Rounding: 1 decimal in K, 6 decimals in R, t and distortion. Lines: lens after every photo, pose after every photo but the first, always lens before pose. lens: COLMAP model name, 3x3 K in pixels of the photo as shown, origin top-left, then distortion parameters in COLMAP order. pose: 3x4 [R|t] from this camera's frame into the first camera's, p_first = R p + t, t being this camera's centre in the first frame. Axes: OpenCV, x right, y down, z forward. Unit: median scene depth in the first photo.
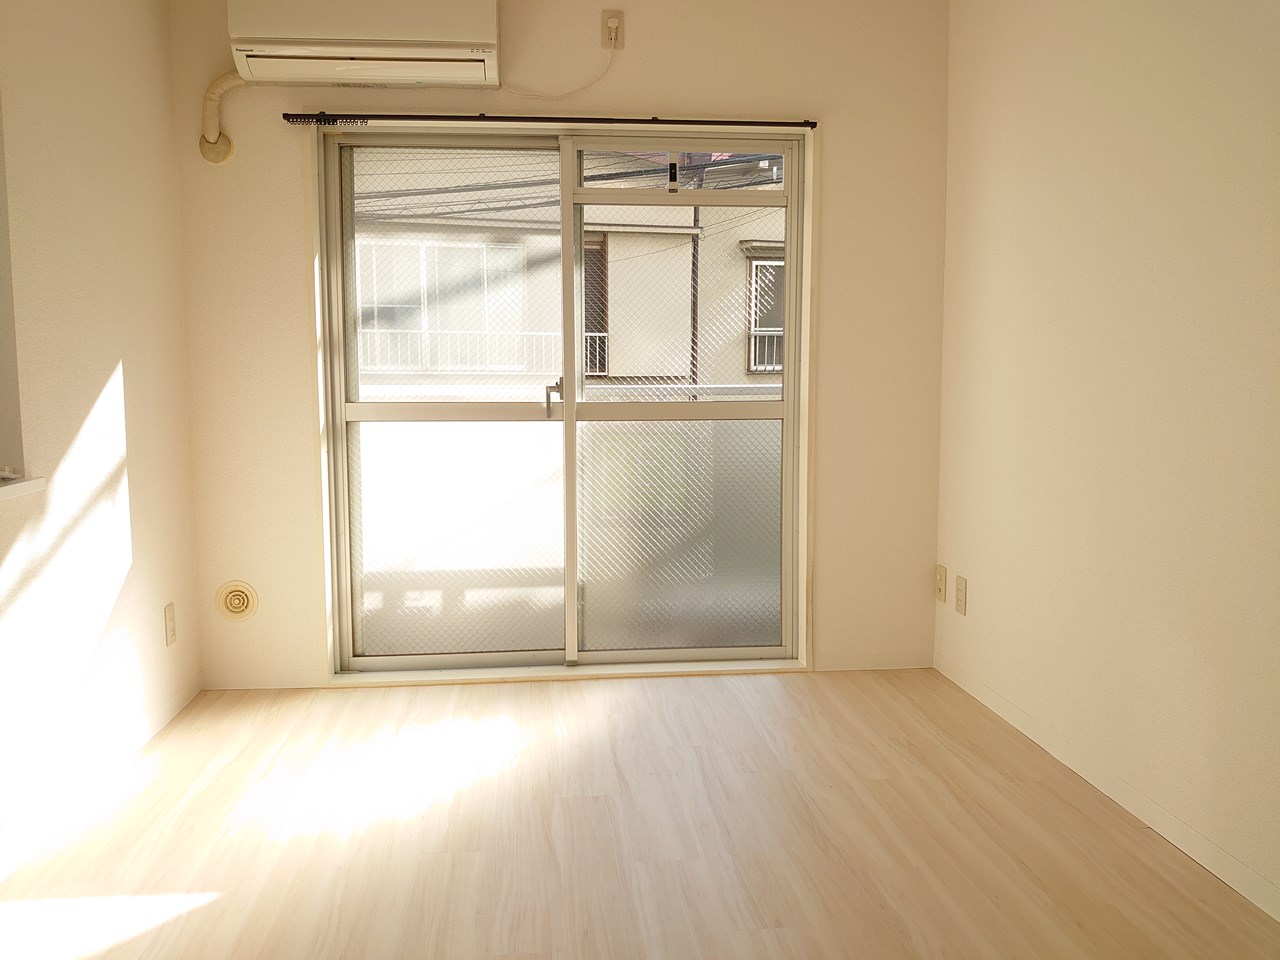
lens RADIAL K [[1031.2, 0, 639.9], [0, 1031.2, 447.5], [0, 0, 1]] dist [-0.026182, 0.043303]
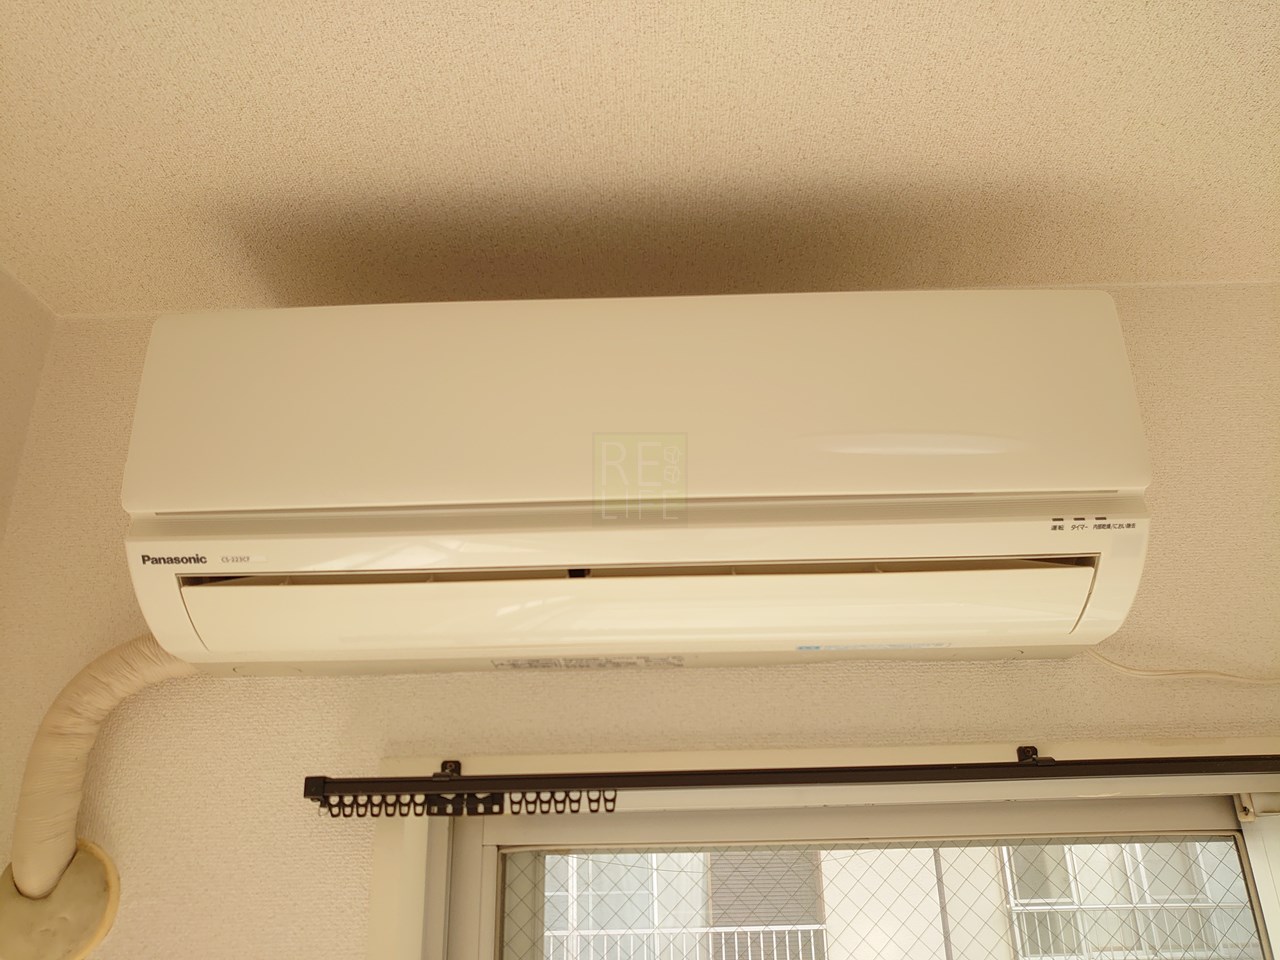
lens RADIAL K [[1031.2, 0, 639.9], [0, 1031.2, 447.5], [0, 0, 1]] dist [-0.026182, 0.043303]
pose [[0.993032, -0.054116, -0.104683, -0.228283], [0.000550, 0.890443, -0.455095, -0.279368], [0.117842, 0.451867, 0.884268, 0.733422]]
